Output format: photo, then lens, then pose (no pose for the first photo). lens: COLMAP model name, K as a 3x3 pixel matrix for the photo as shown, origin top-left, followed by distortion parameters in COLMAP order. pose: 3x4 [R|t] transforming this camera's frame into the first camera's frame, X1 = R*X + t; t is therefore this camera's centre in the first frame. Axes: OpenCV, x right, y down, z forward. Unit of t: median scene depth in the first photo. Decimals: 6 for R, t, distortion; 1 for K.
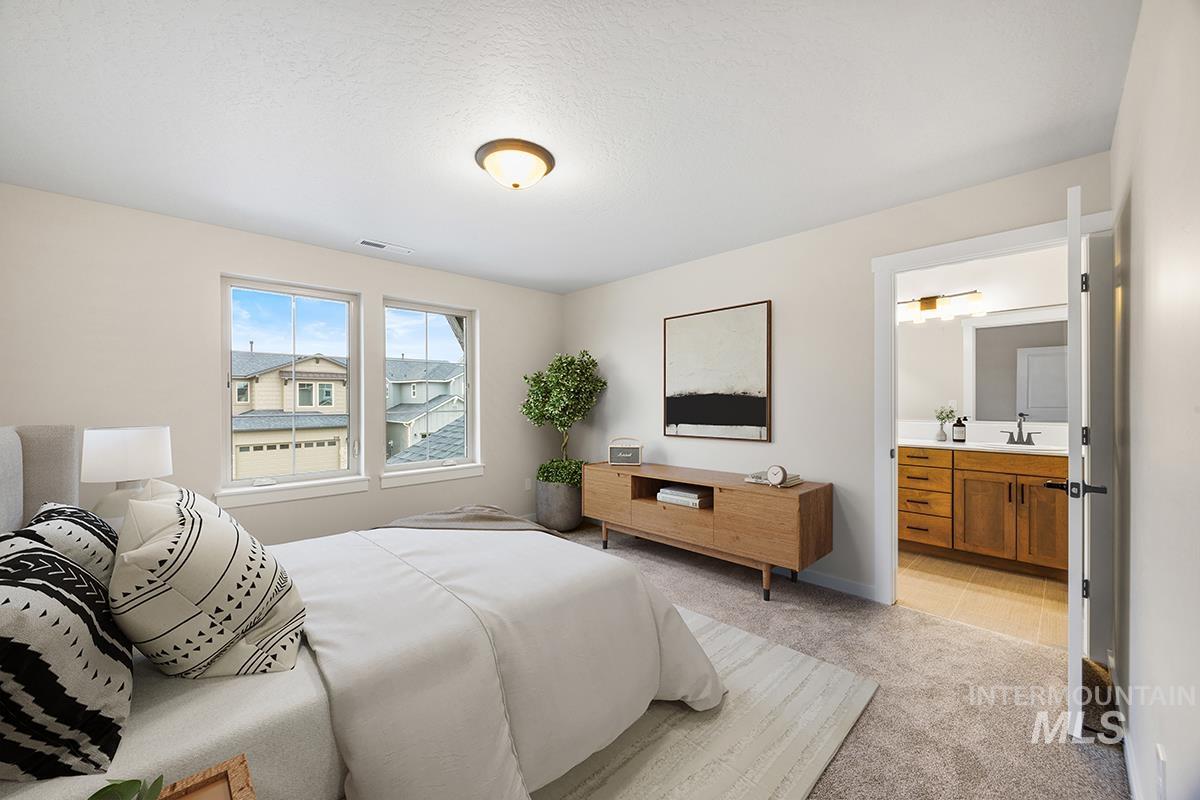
lens RADIAL K [[454.6, 0, 600.6], [0, 454.6, 396.0], [0, 0, 1]] dist [-0.002031, -0.000244]
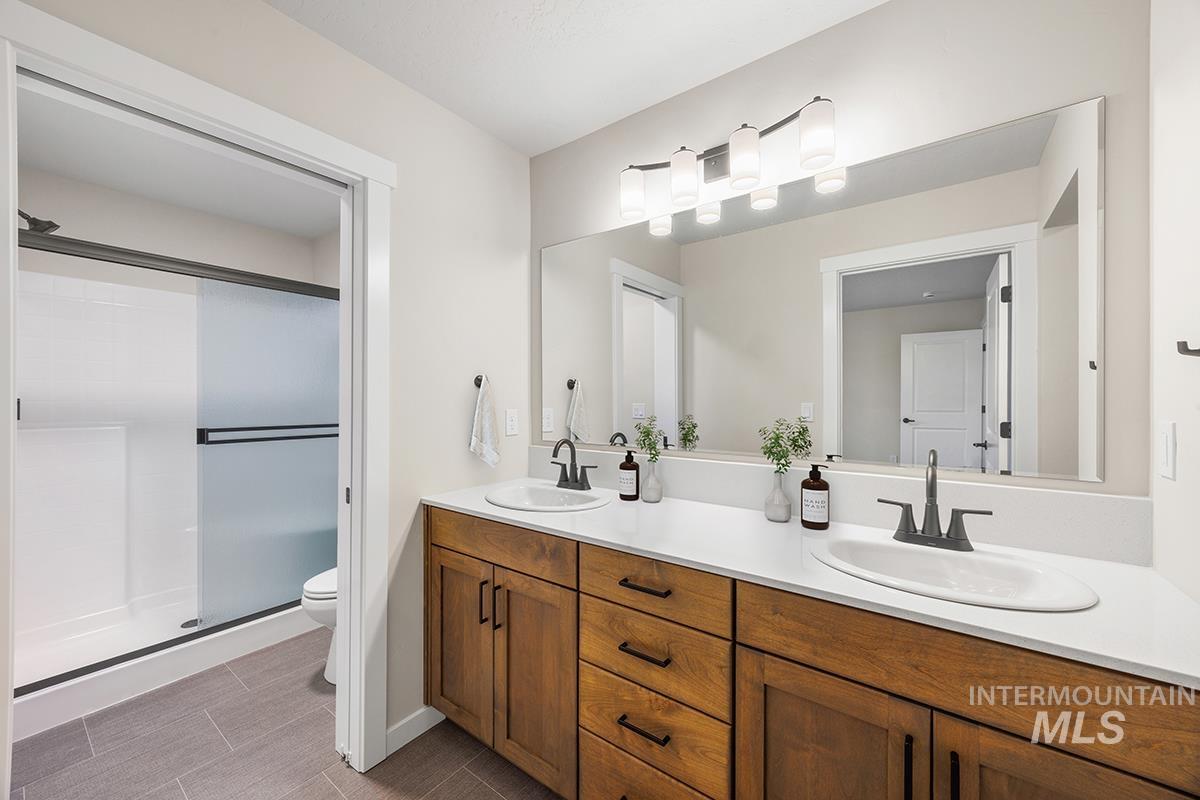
lens RADIAL K [[454.6, 0, 600.6], [0, 454.6, 396.0], [0, 0, 1]] dist [-0.002031, -0.000244]
pose [[0.986207, 0.002950, 0.165492, 0.638443], [-0.003122, 0.999995, 0.000776, 0.001288], [-0.165488, -0.001282, 0.986211, 0.720341]]
